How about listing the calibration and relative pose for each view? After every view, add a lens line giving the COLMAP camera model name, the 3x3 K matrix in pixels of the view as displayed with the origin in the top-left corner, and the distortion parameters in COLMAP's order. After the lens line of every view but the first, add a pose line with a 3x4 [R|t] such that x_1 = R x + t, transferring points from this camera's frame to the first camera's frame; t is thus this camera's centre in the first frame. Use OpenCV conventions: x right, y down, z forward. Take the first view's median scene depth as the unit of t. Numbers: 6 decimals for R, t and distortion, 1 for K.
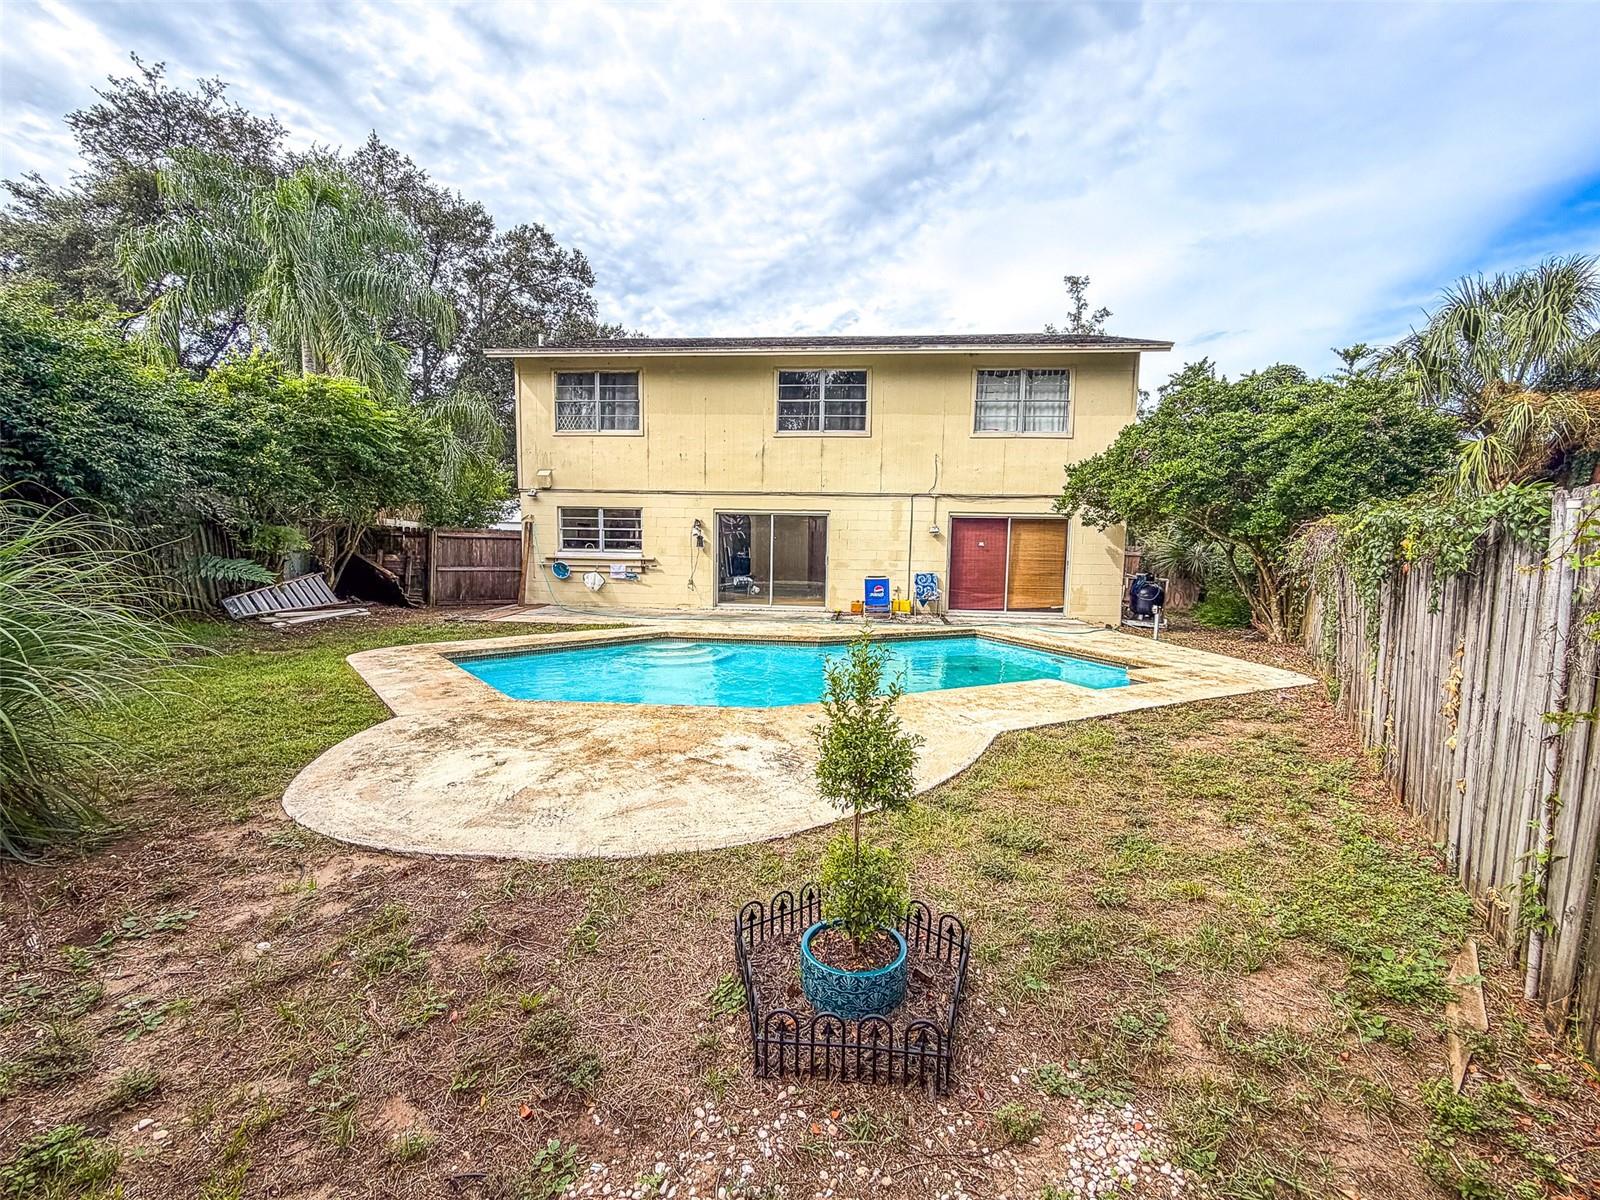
lens RADIAL K [[642.4, 0, 797.2], [0, 642.4, 604.0], [0, 0, 1]] dist [0.000419, -0.000063]
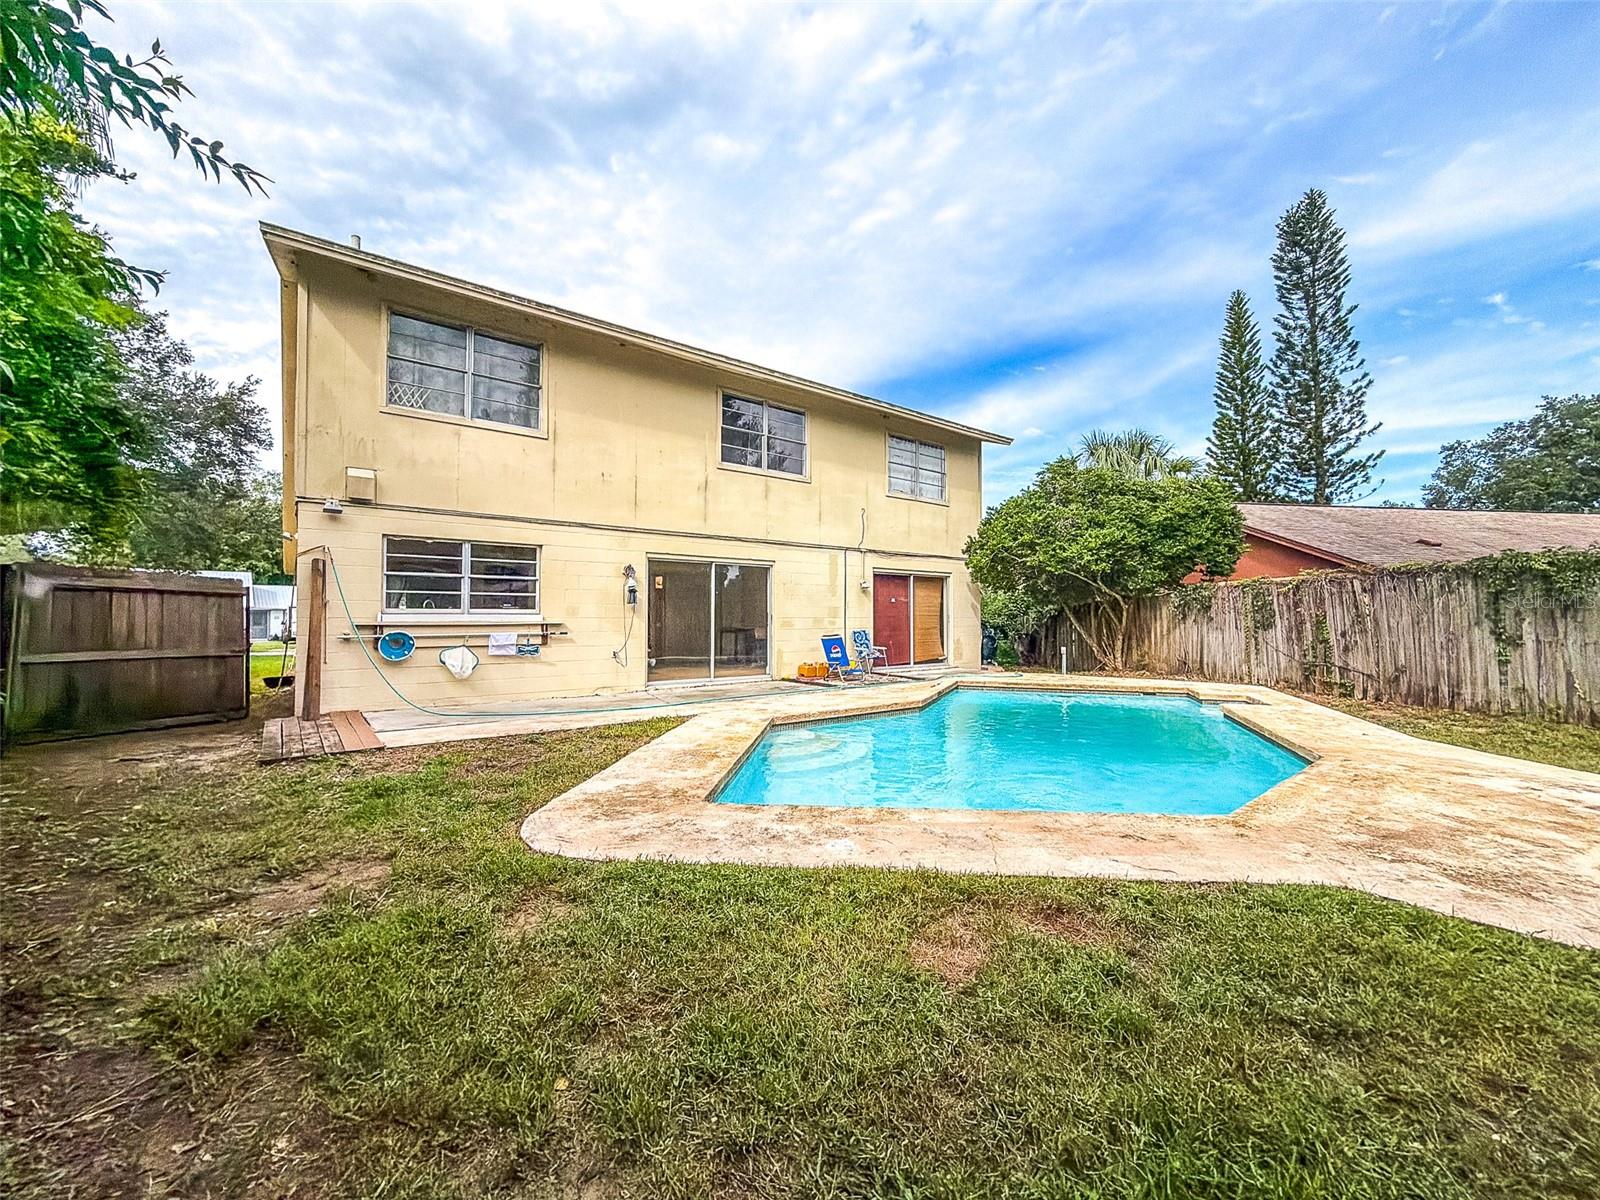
lens RADIAL K [[642.4, 0, 797.2], [0, 642.4, 604.0], [0, 0, 1]] dist [0.000419, -0.000063]
pose [[0.728670, -0.002959, 0.684858, -0.510301], [0.079736, 0.993557, -0.080544, -0.016689], [-0.680207, 0.113298, 0.724211, 0.360343]]
